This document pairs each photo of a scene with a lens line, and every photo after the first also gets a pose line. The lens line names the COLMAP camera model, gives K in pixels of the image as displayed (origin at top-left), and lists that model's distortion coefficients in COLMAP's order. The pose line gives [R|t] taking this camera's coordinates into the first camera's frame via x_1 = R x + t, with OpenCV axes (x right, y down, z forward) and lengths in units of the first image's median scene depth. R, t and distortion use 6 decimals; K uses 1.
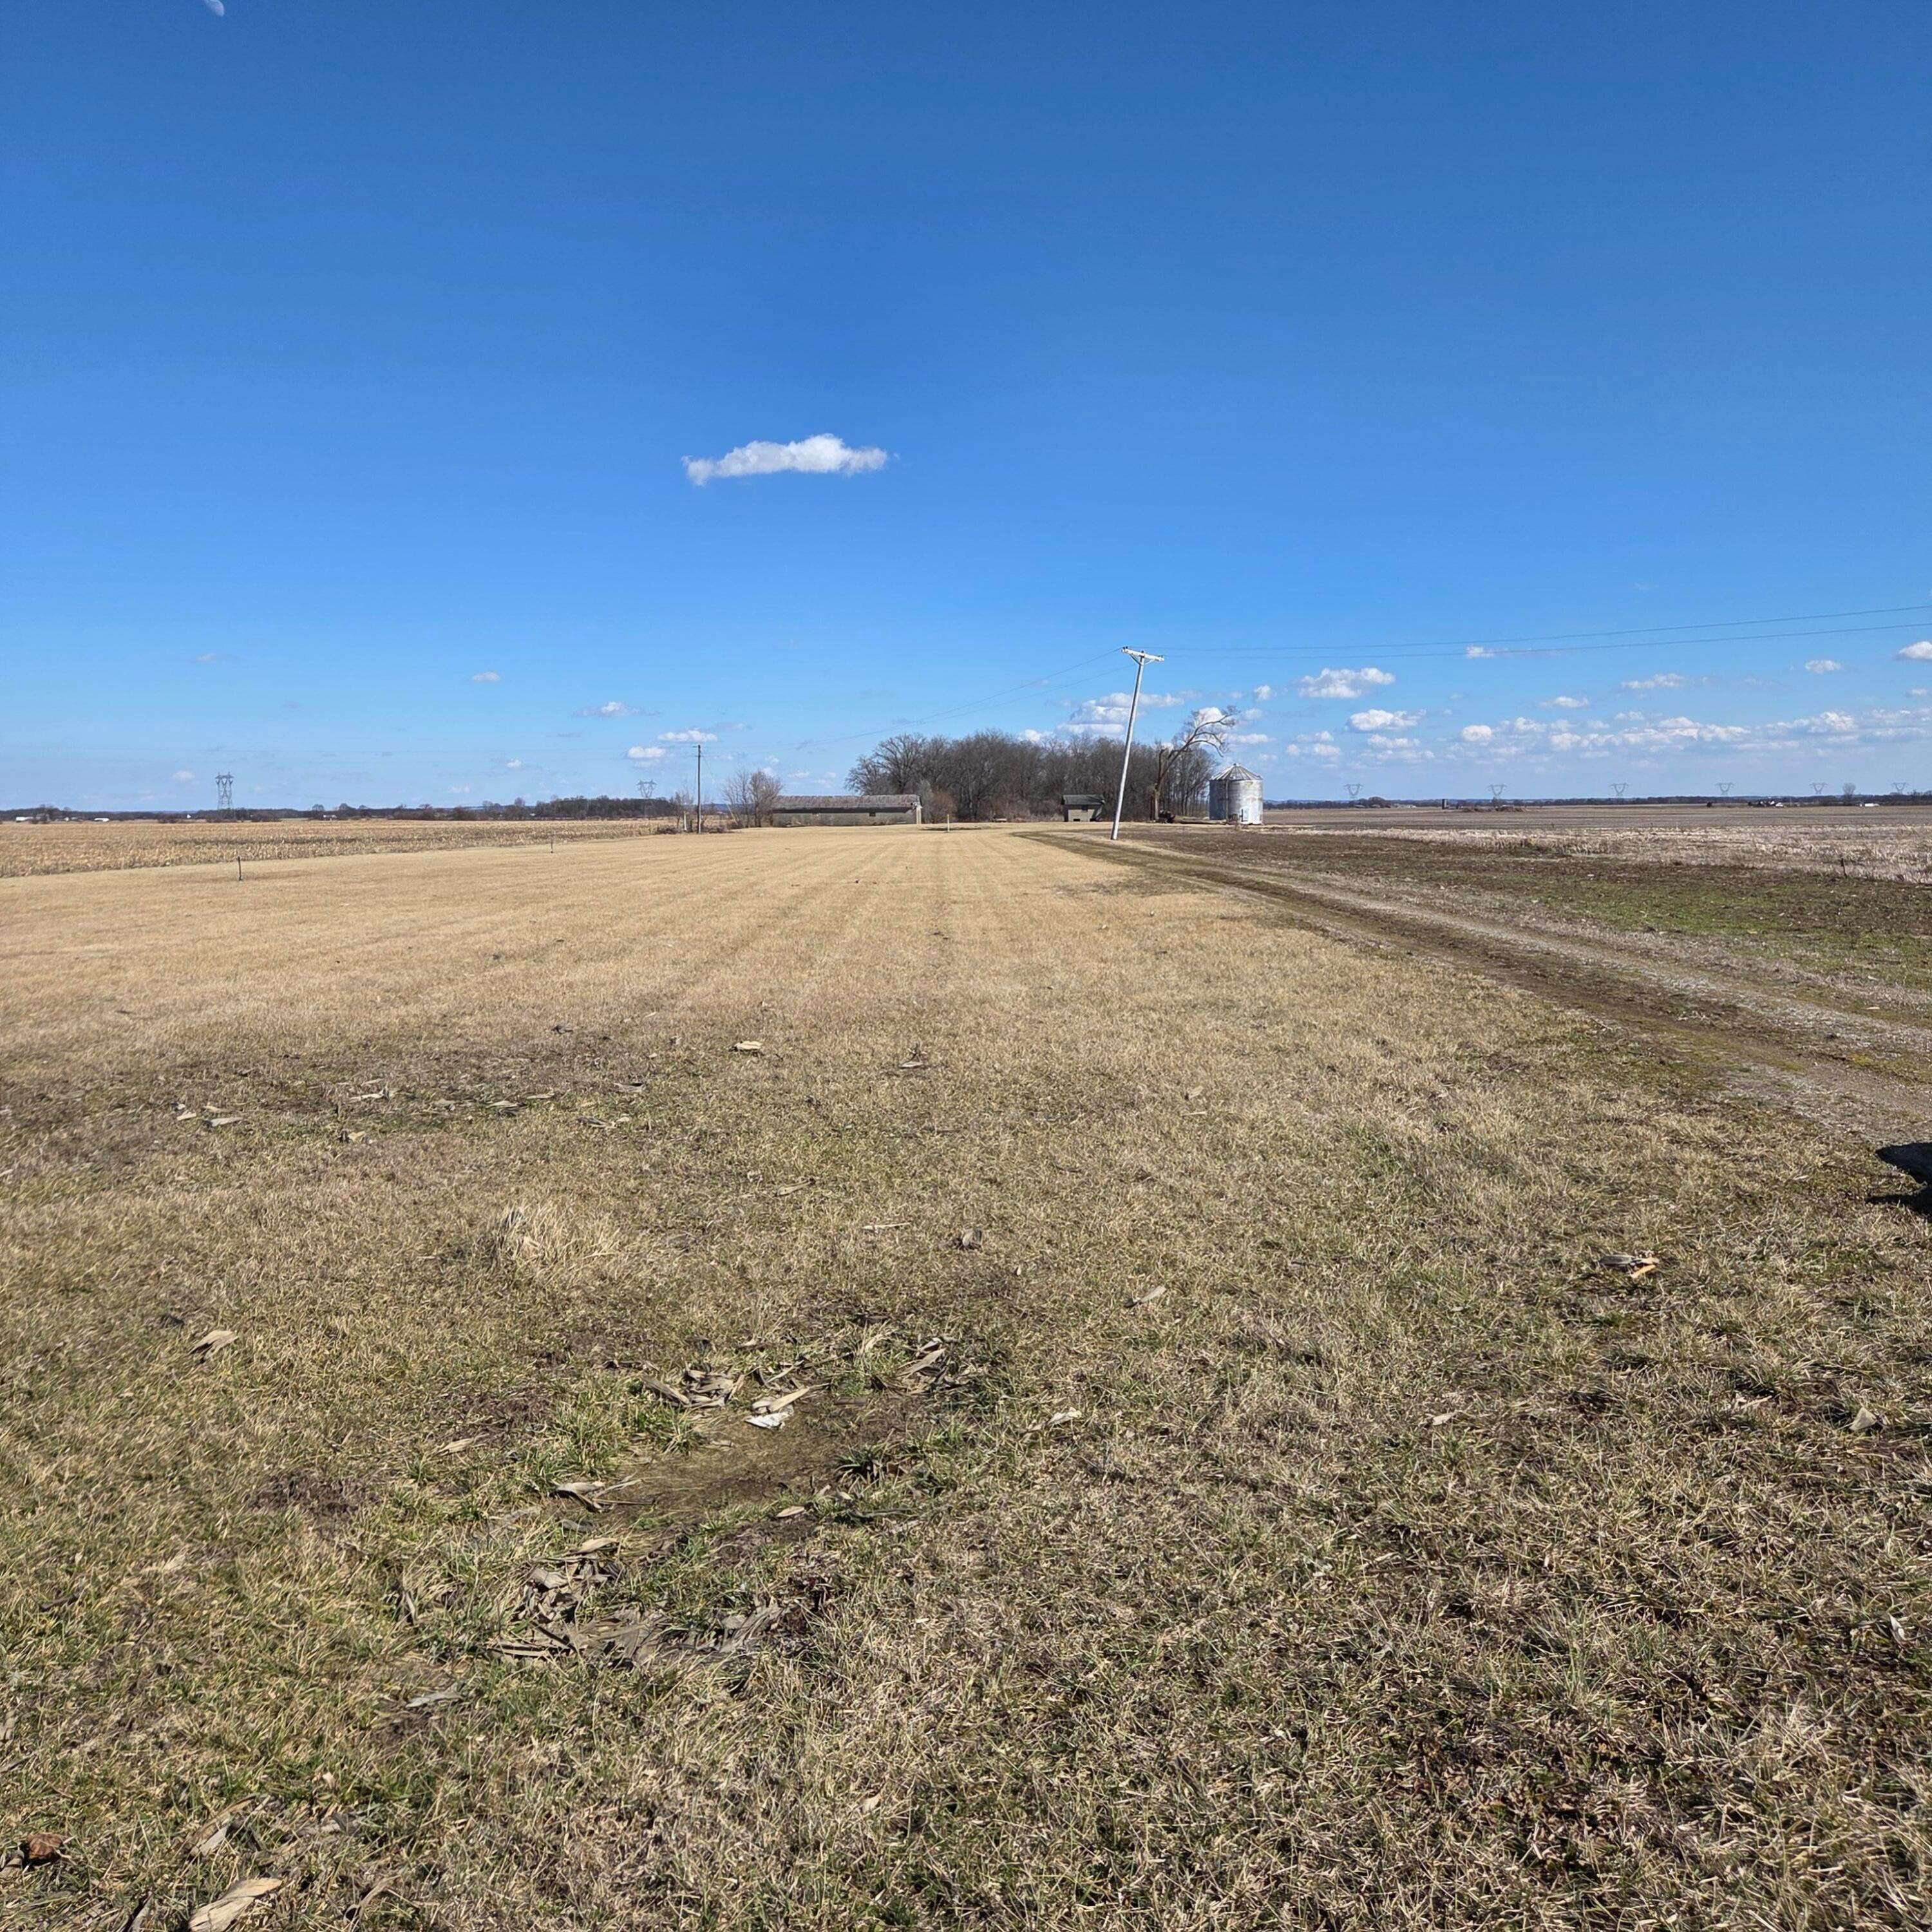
lens RADIAL K [[1770.6, 0, 964.5], [0, 1770.6, 966.5], [0, 0, 1]] dist [0.069687, 0.000000]
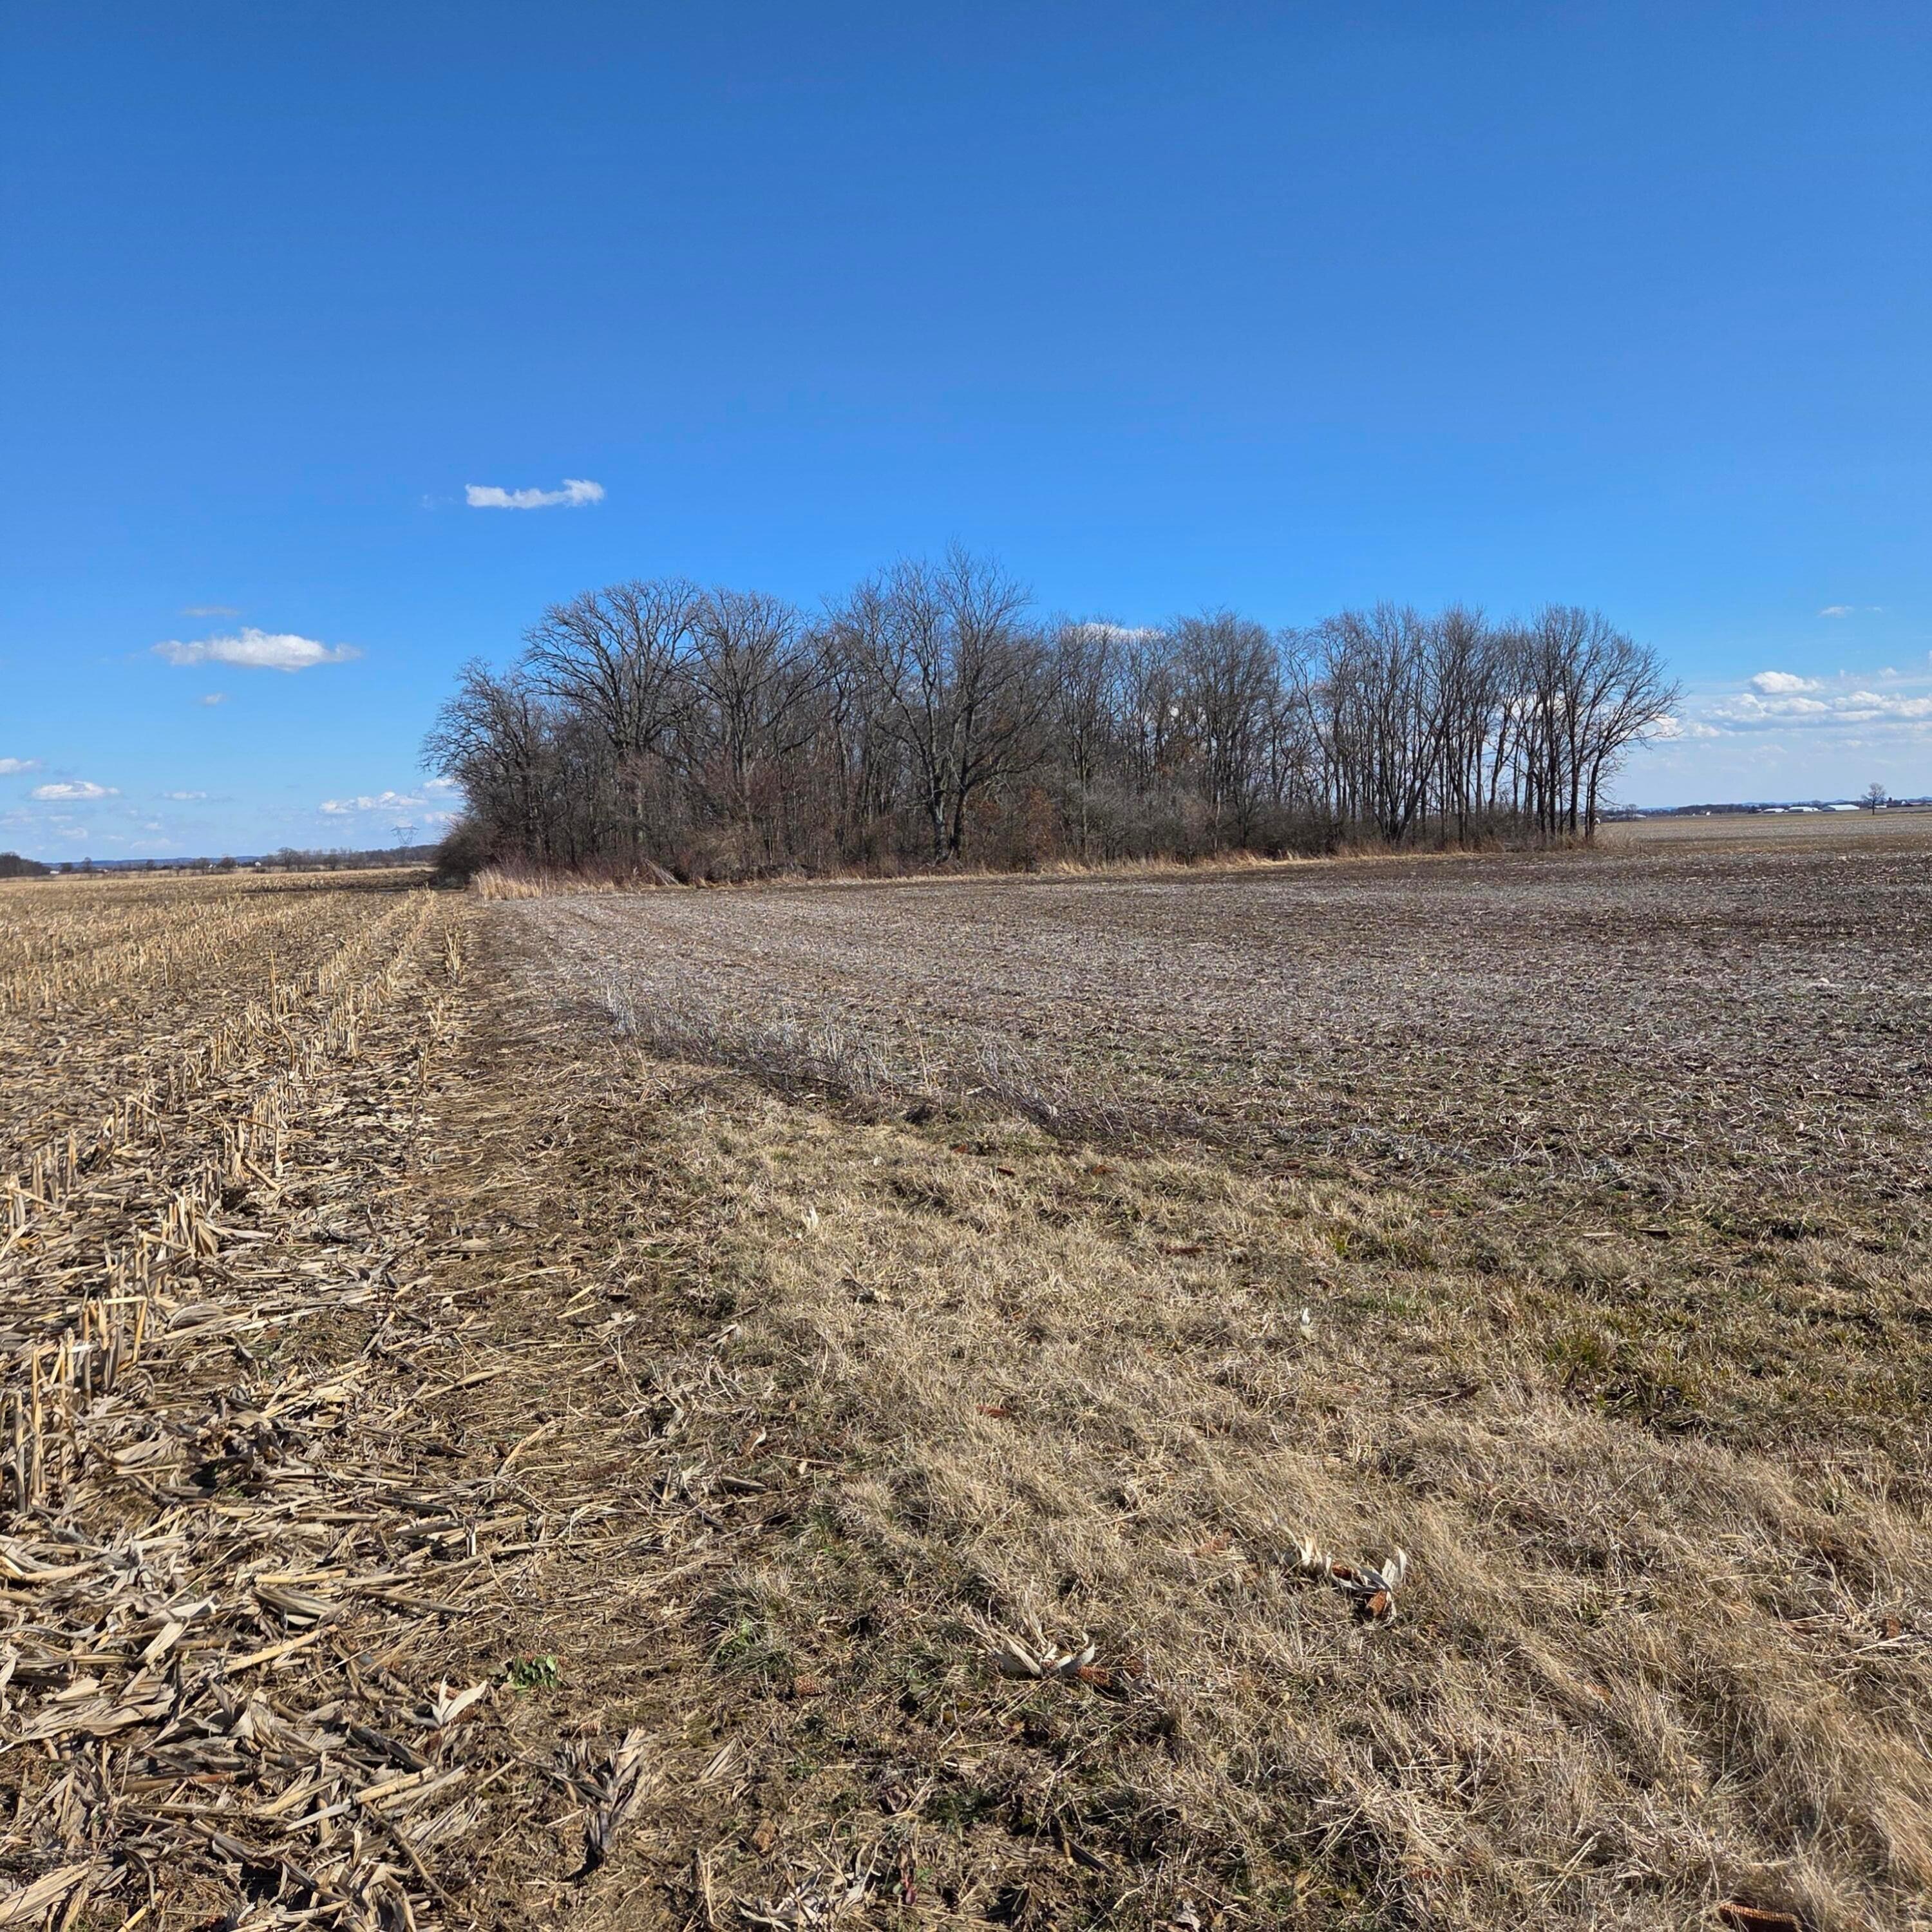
lens RADIAL K [[1770.6, 0, 959.9], [0, 1770.6, 956.7], [0, 0, 1]] dist [0.069687, 0.000000]
pose [[0.954707, -0.044260, 0.294238, -0.070350], [0.052975, 0.998360, -0.021710, -0.060926], [-0.292794, 0.036314, 0.955486, 0.702524]]
